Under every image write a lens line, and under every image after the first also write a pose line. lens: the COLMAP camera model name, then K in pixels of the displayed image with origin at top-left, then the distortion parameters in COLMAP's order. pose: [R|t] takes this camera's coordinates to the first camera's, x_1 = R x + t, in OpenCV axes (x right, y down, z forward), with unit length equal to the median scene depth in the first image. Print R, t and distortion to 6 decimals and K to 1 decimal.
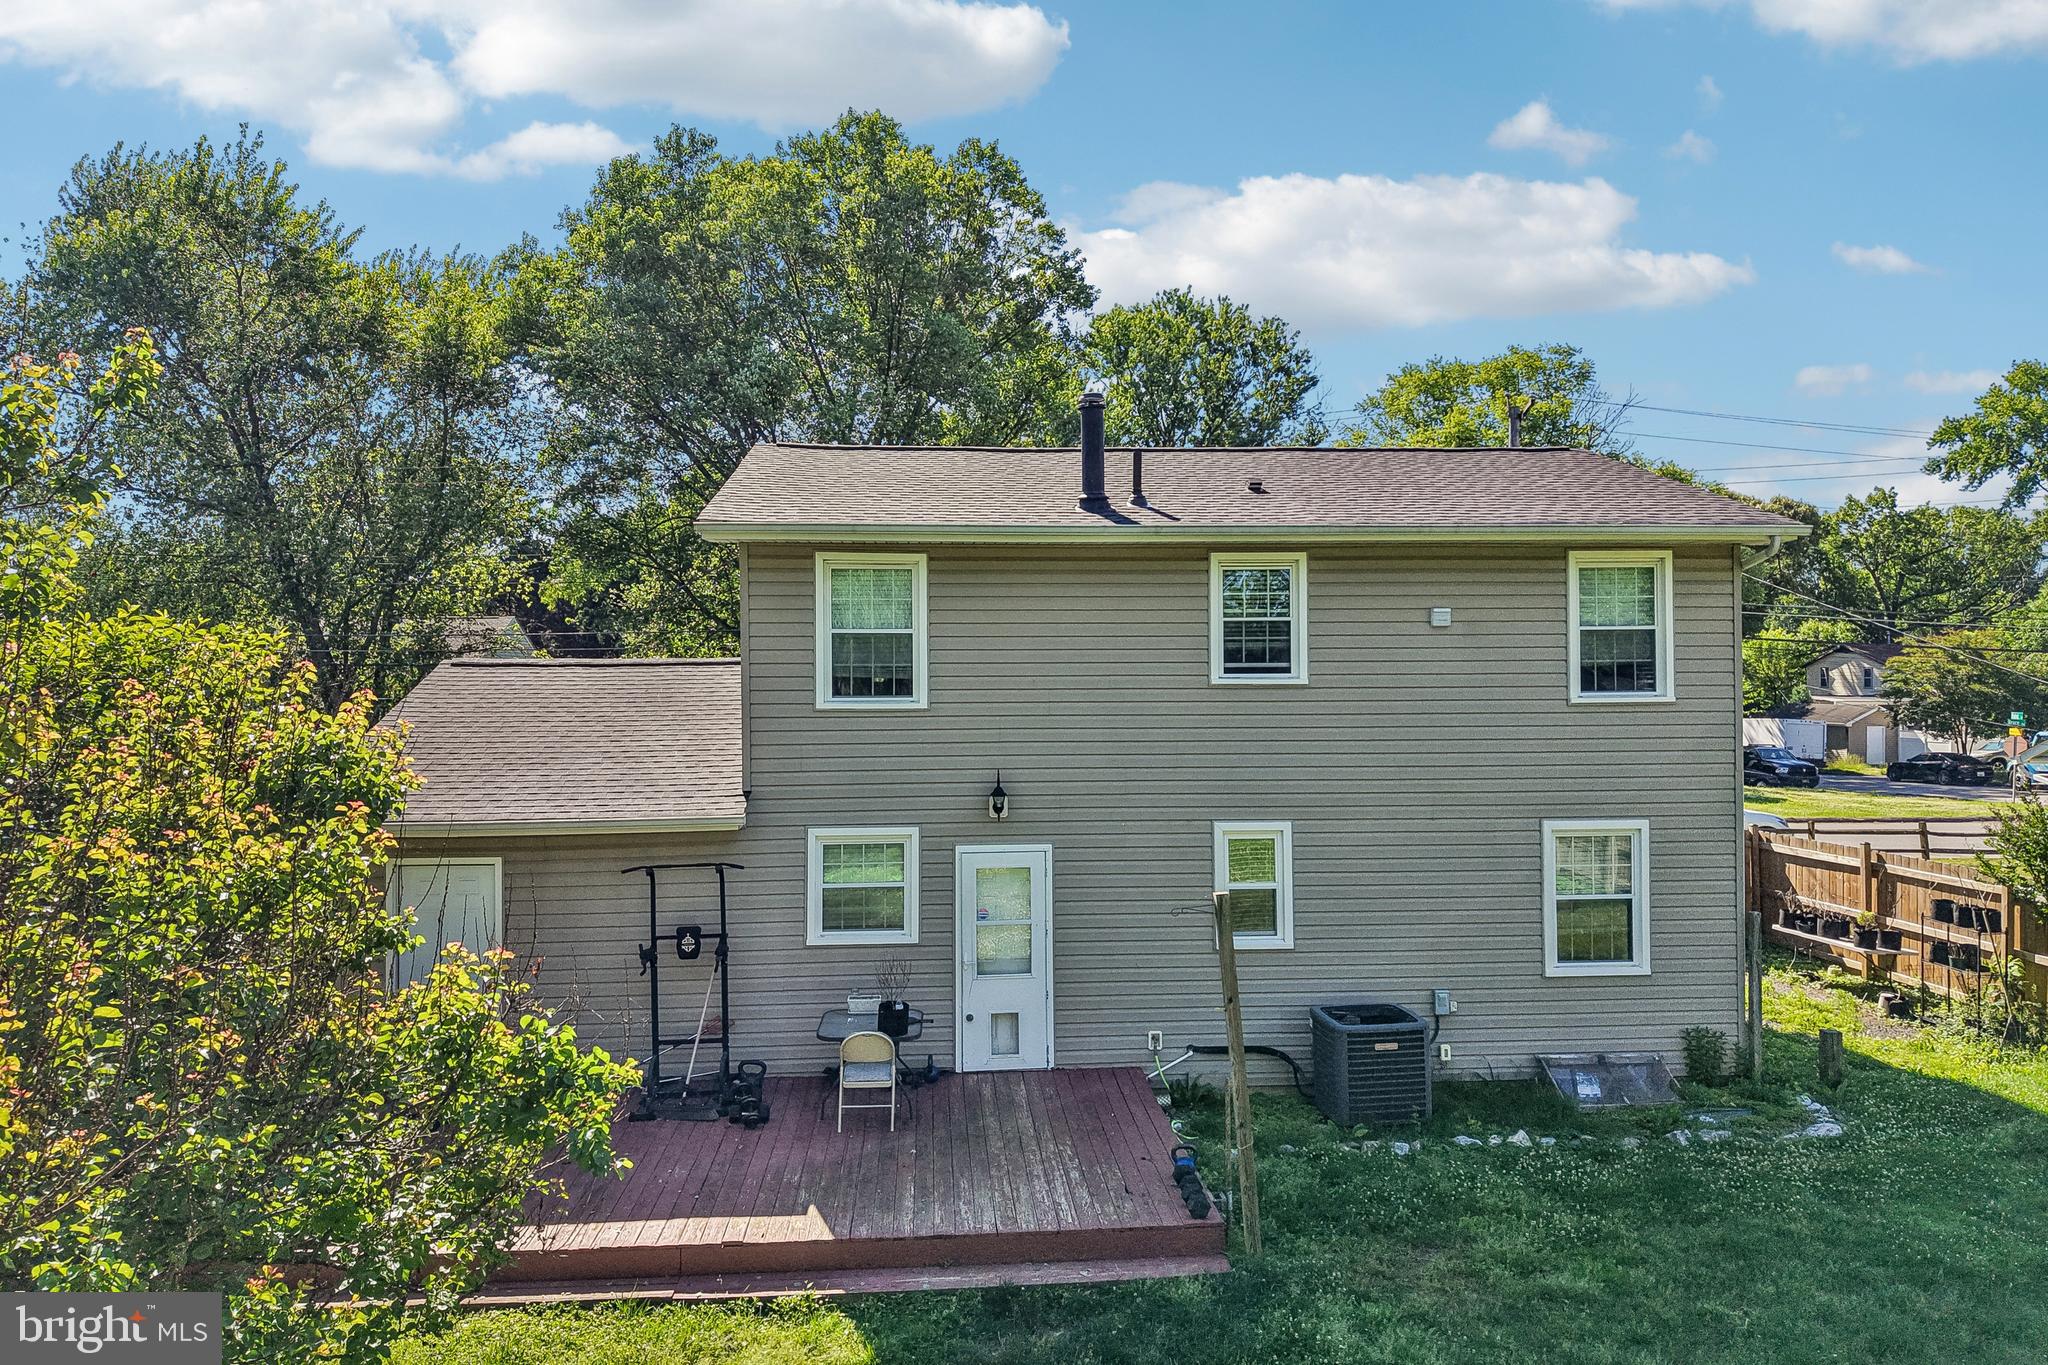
lens RADIAL K [[1373.5, 0, 1025.4], [0, 1373.5, 670.8], [0, 0, 1]] dist [0.003514, -0.000559]
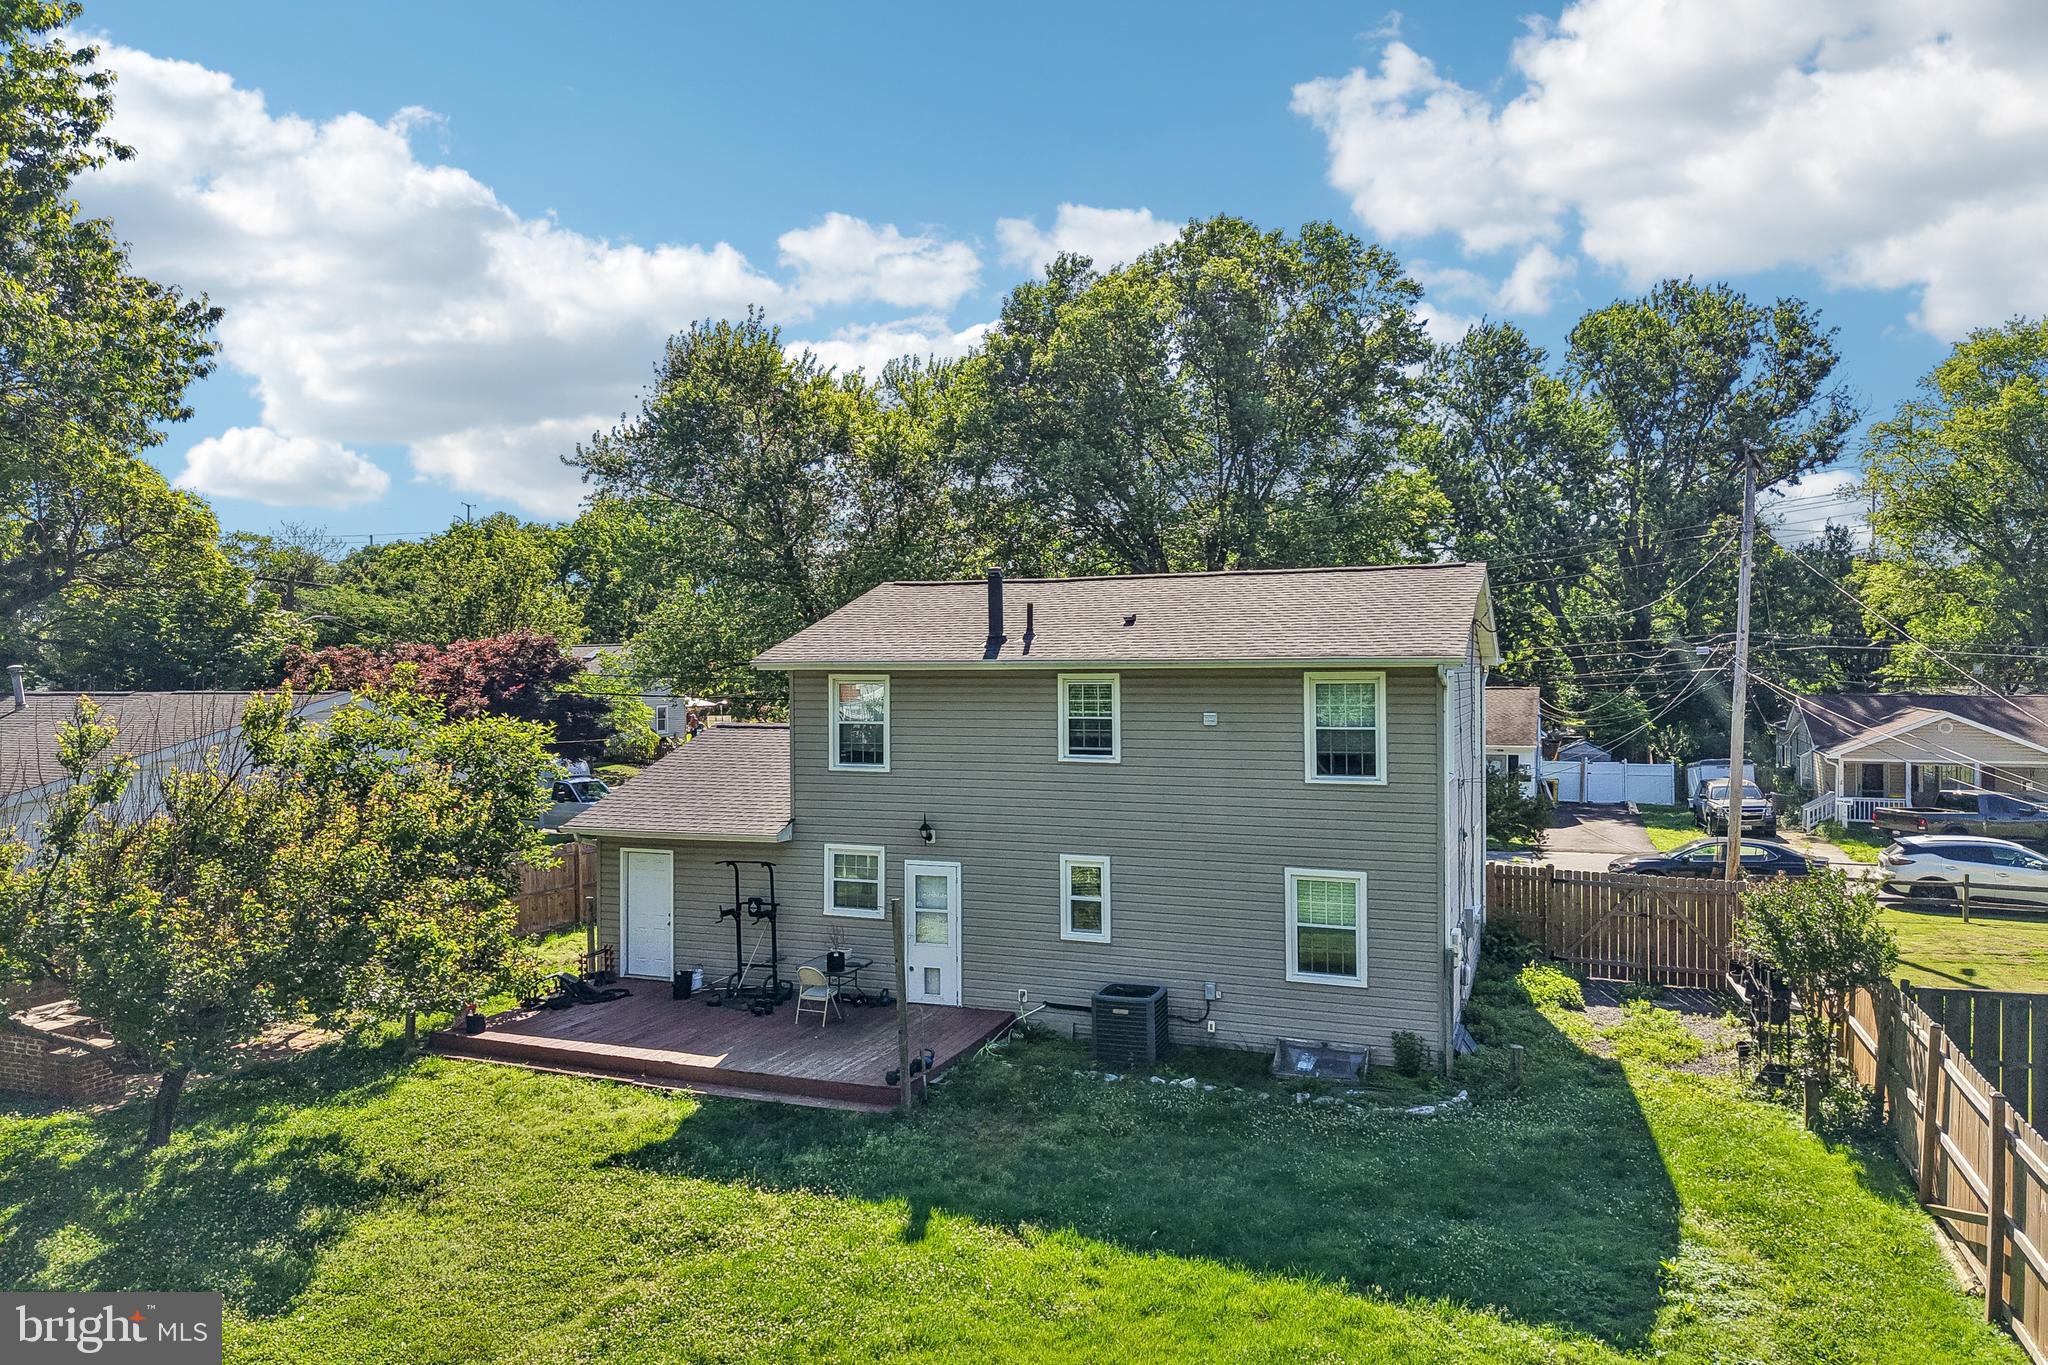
lens RADIAL K [[1361.7, 0, 1025.7], [0, 1361.7, 691.4], [0, 0, 1]] dist [0.027444, -0.026540]
pose [[0.898767, 0.007993, -0.438353, 0.744560], [0.003194, 0.999688, 0.024779, -0.102735], [0.438414, -0.023670, 0.898461, -0.338039]]
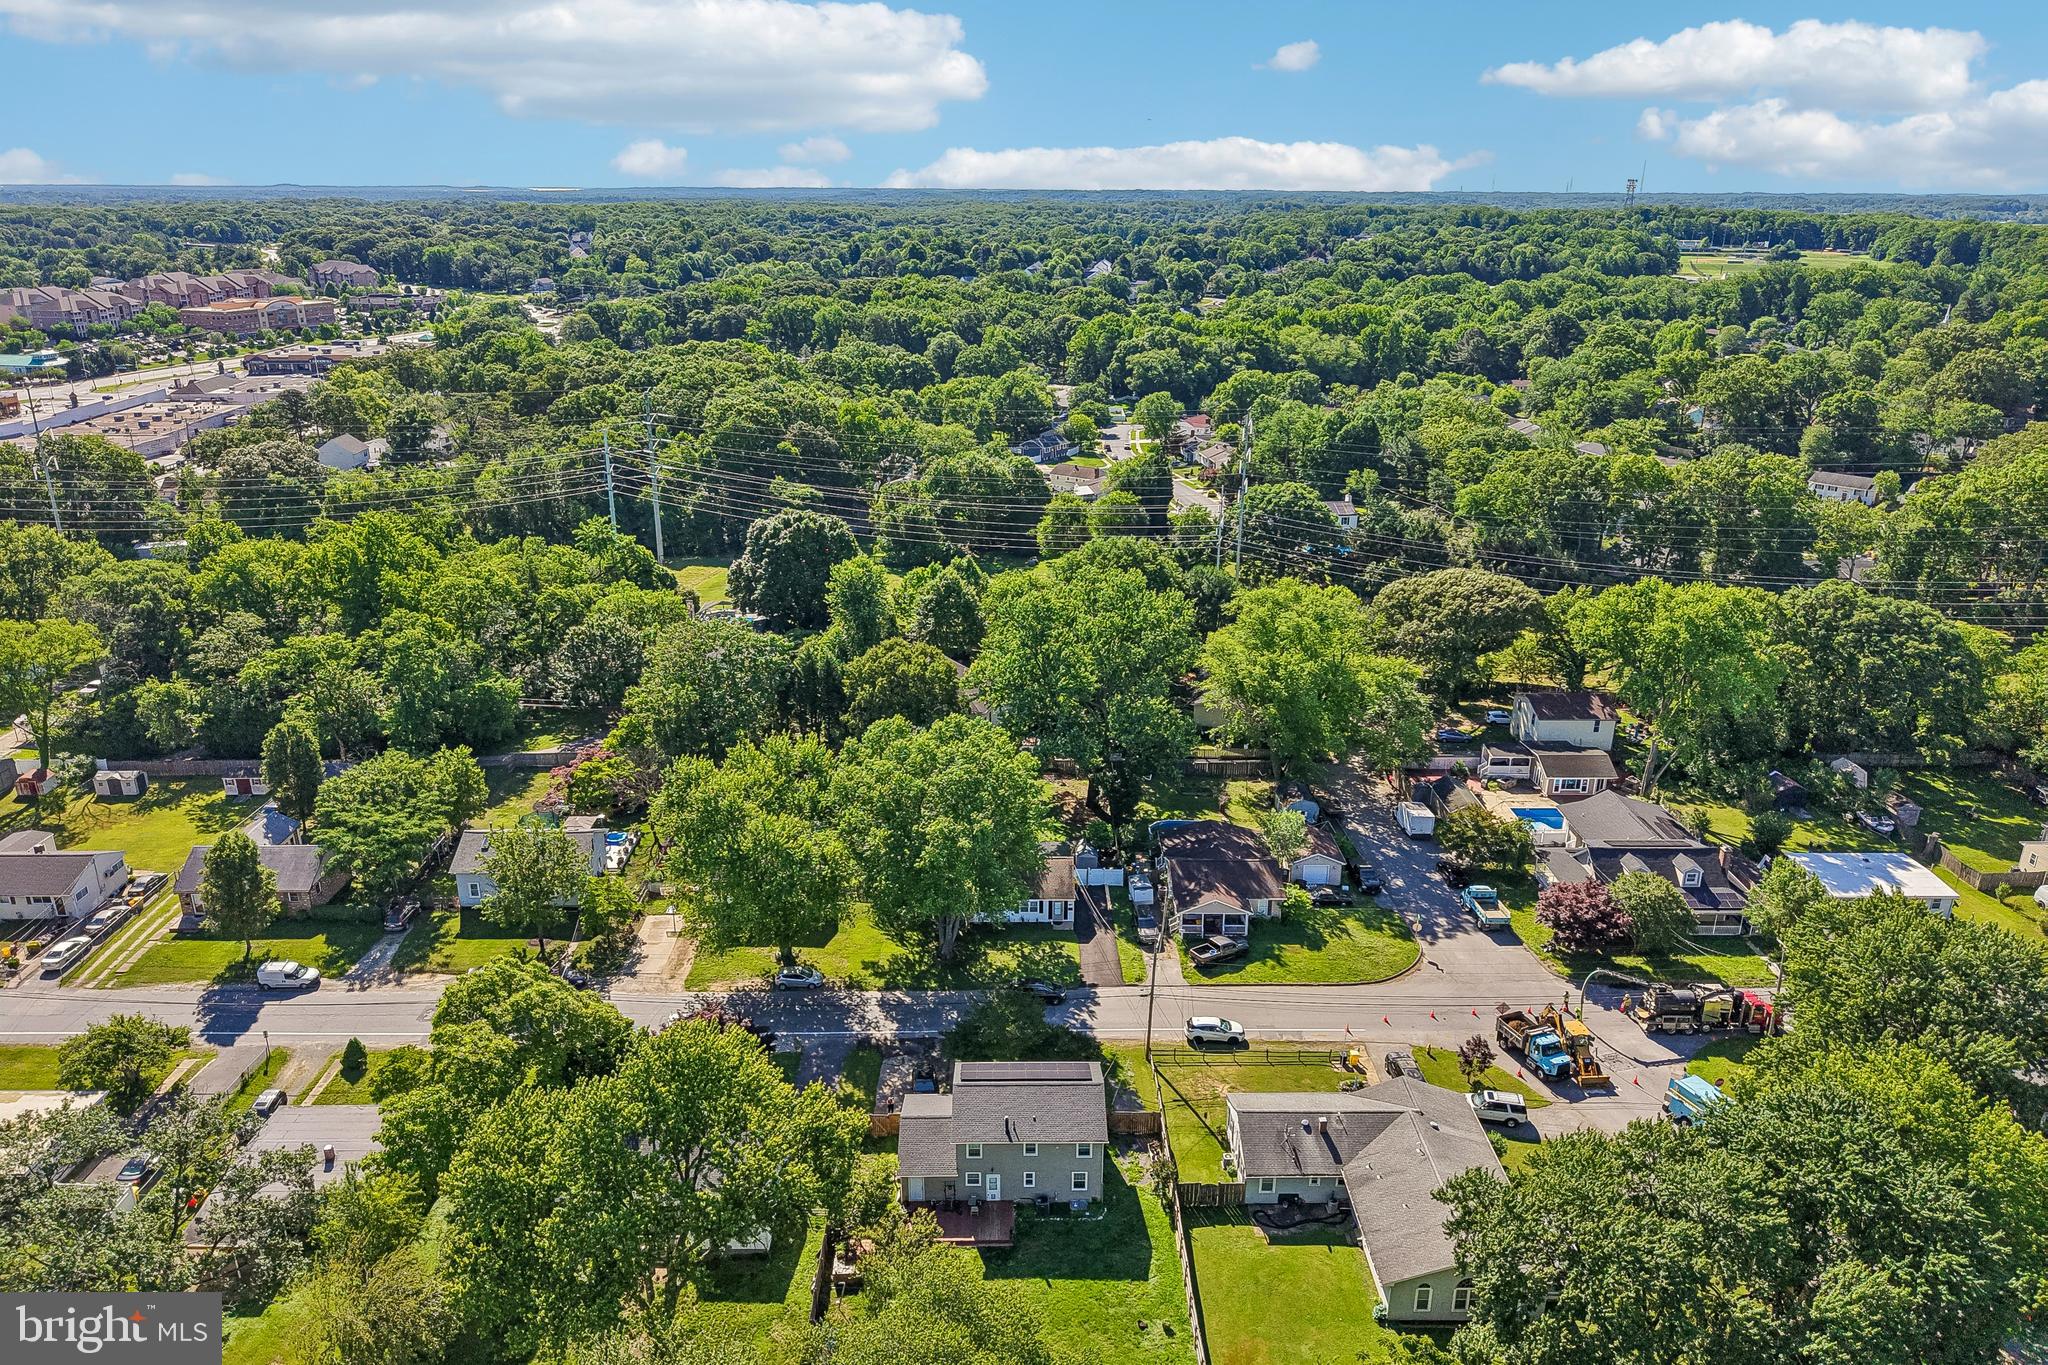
lens RADIAL K [[1361.7, 0, 1025.7], [0, 1361.7, 691.4], [0, 0, 1]] dist [0.027444, -0.026540]
pose [[0.998814, 0.023986, -0.042361, 0.381452], [-0.008025, 0.939406, 0.342714, -4.519536], [0.048014, -0.341968, 0.938484, -4.633729]]
